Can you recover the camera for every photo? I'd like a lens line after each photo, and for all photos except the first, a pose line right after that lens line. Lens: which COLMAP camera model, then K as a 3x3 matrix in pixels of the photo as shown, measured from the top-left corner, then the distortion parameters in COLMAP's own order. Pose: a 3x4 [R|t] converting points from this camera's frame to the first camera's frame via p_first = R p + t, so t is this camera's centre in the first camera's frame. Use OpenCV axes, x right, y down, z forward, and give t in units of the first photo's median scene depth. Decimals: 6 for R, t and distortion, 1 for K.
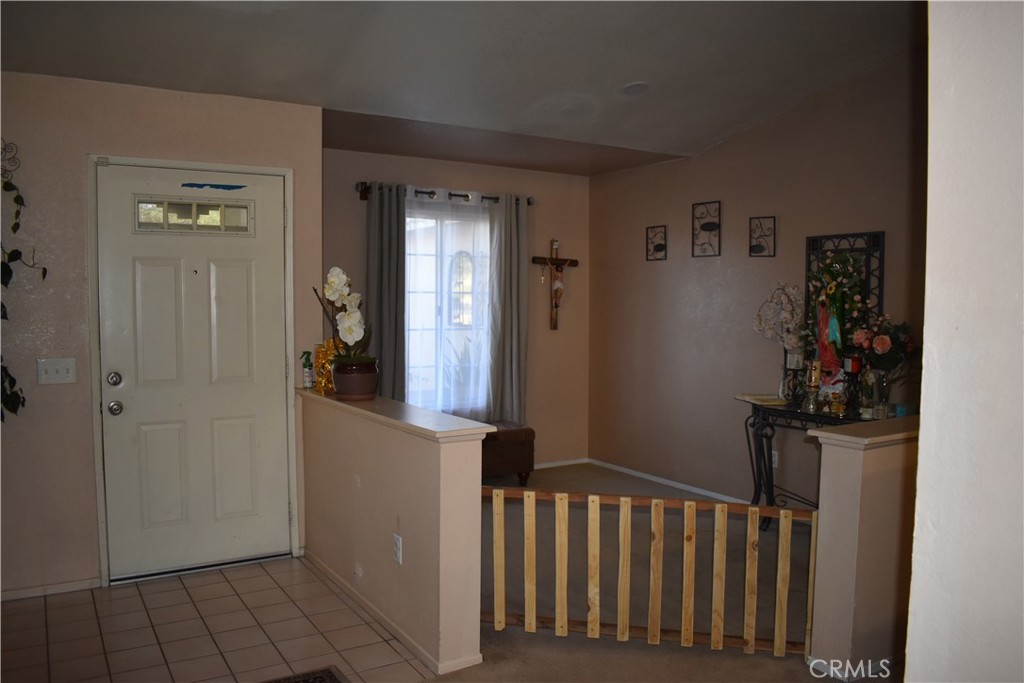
lens RADIAL K [[802.1, 0, 508.7], [0, 802.1, 341.4], [0, 0, 1]] dist [-0.094533, 0.013233]
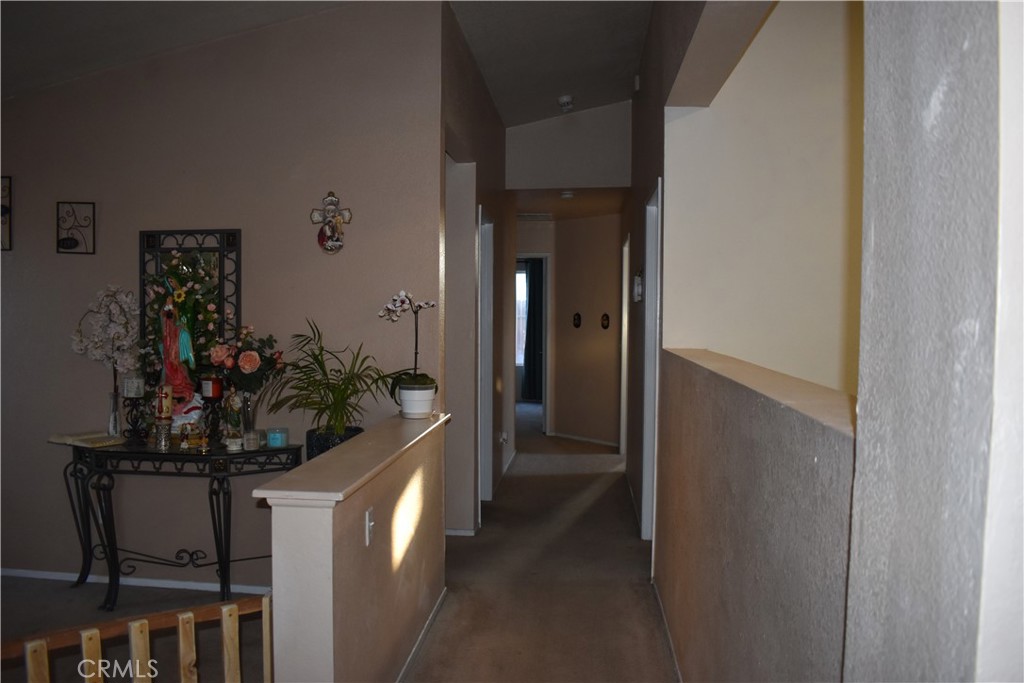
lens RADIAL K [[802.1, 0, 515.9], [0, 802.1, 344.6], [0, 0, 1]] dist [-0.094533, 0.013233]
pose [[0.598913, -0.035266, 0.800037, -0.035745], [0.038269, 0.999149, 0.015394, -0.015820], [-0.799899, 0.021397, 0.599753, 0.236585]]
